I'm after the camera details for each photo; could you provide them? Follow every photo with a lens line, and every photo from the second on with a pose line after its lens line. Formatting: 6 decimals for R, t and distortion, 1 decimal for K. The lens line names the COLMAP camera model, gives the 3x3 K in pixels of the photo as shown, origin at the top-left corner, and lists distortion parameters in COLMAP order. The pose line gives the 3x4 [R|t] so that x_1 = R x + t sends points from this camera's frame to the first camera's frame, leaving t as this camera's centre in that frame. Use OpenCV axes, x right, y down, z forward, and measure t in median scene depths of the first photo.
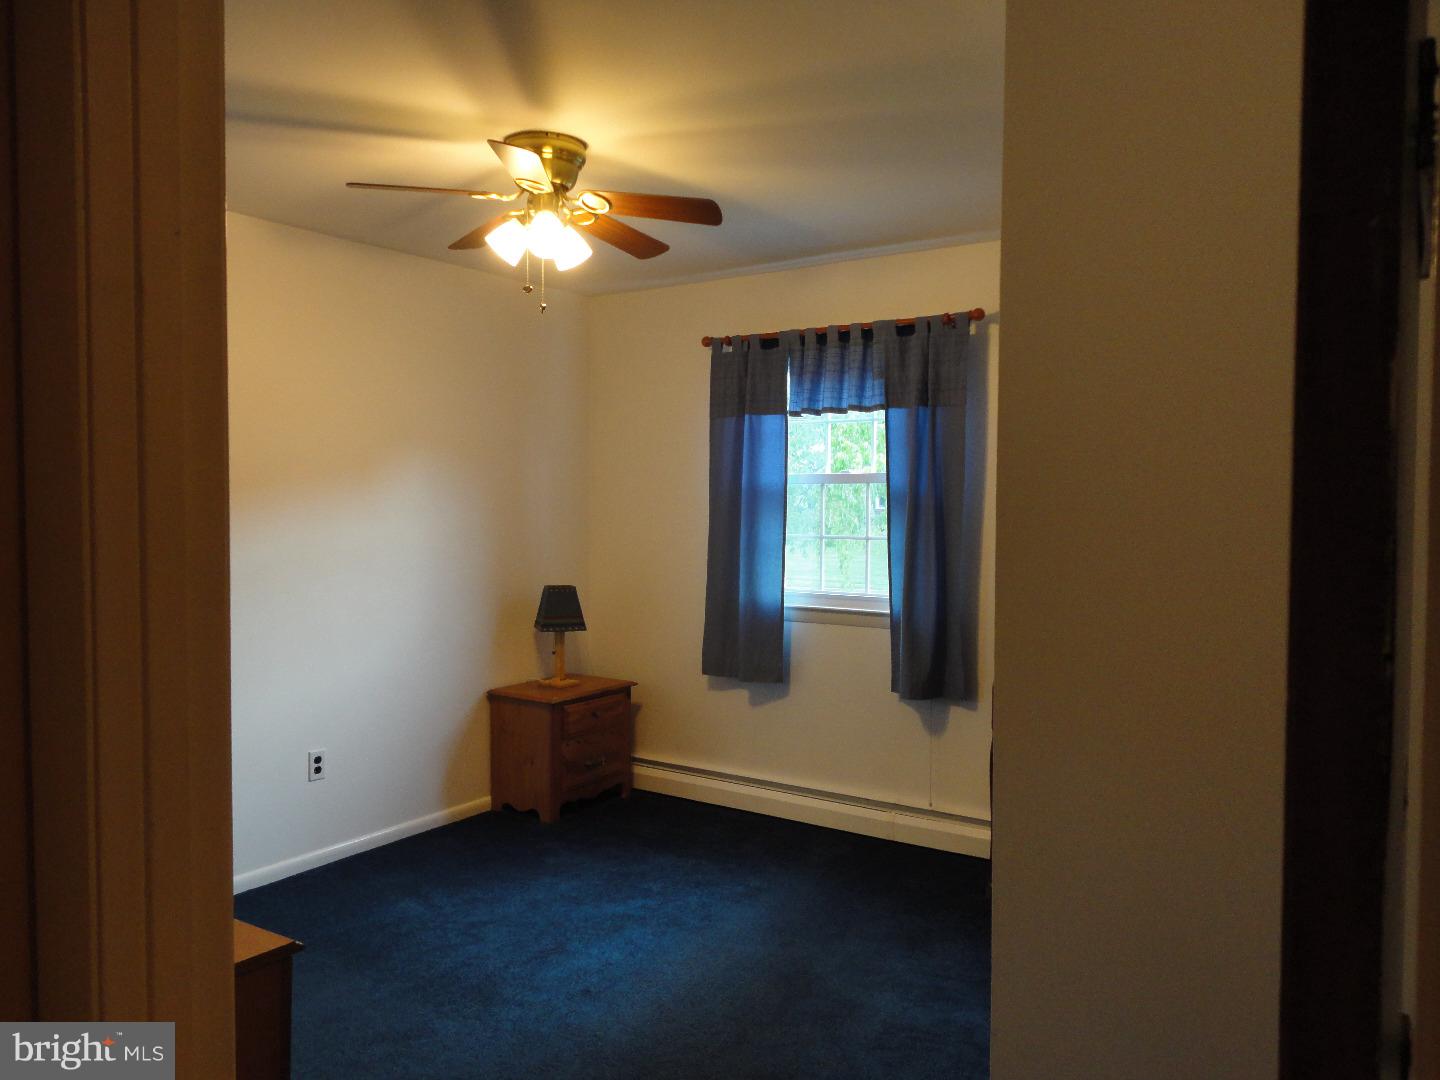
lens RADIAL K [[1050.6, 0, 721.5], [0, 1050.6, 517.5], [0, 0, 1]] dist [0.010292, -0.006156]
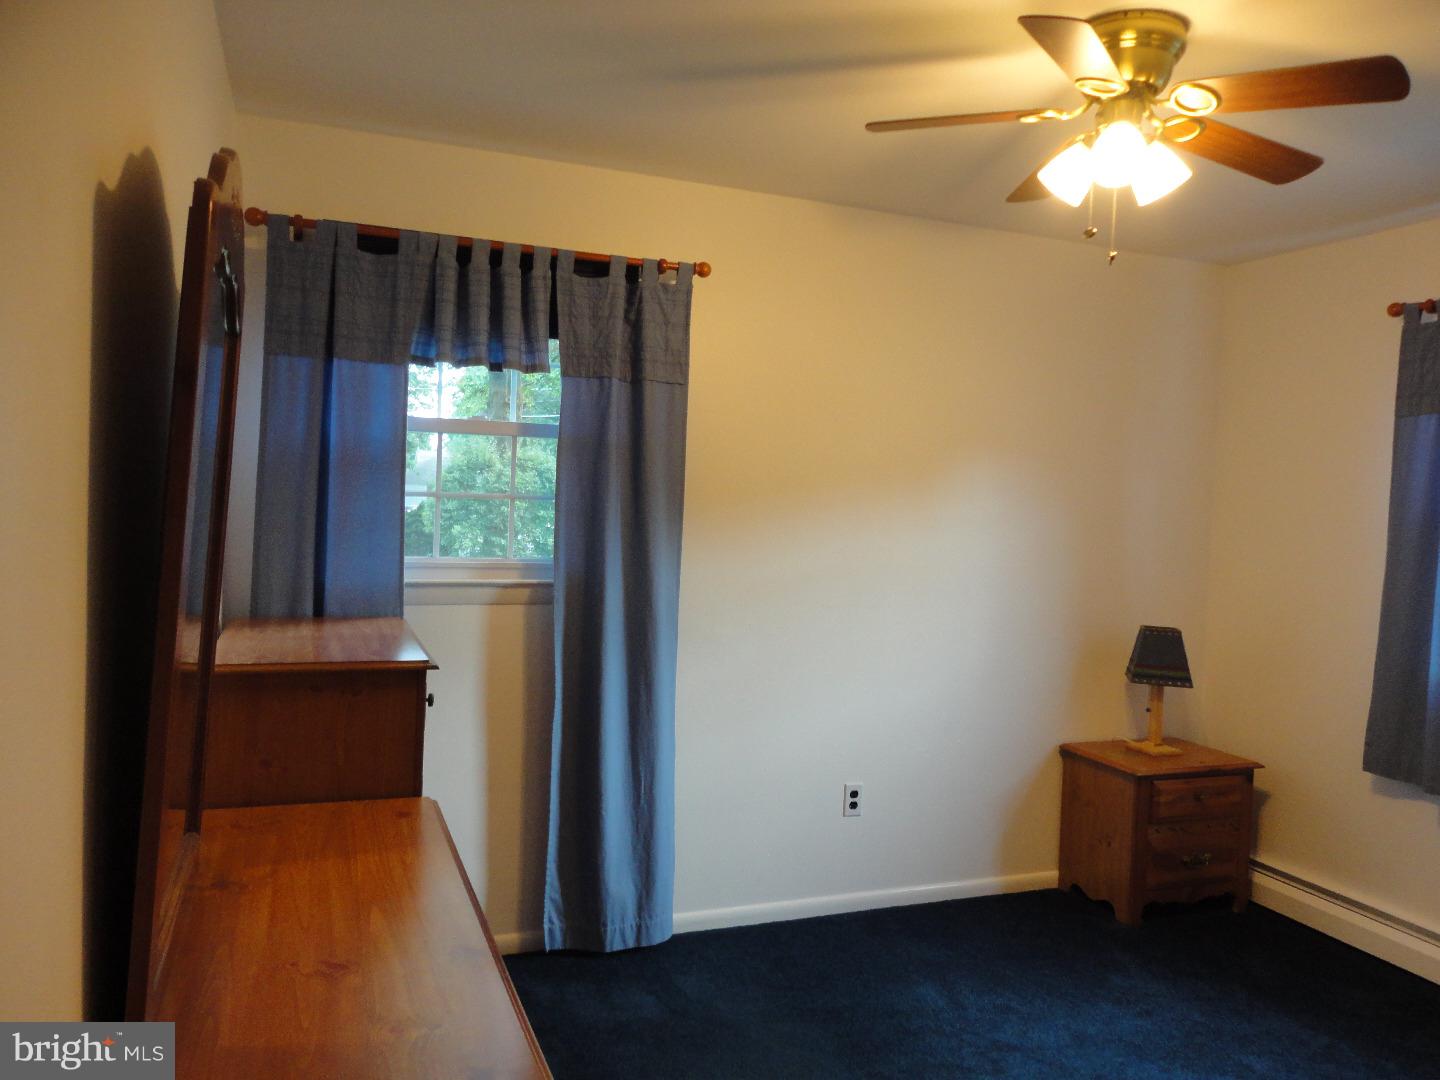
lens RADIAL K [[1050.6, 0, 721.5], [0, 1050.6, 517.5], [0, 0, 1]] dist [0.010292, -0.006156]
pose [[0.826663, 0.046460, -0.560775, 0.016117], [-0.053264, 0.998572, 0.004212, -0.004666], [0.560170, 0.026387, 0.827957, 0.156782]]
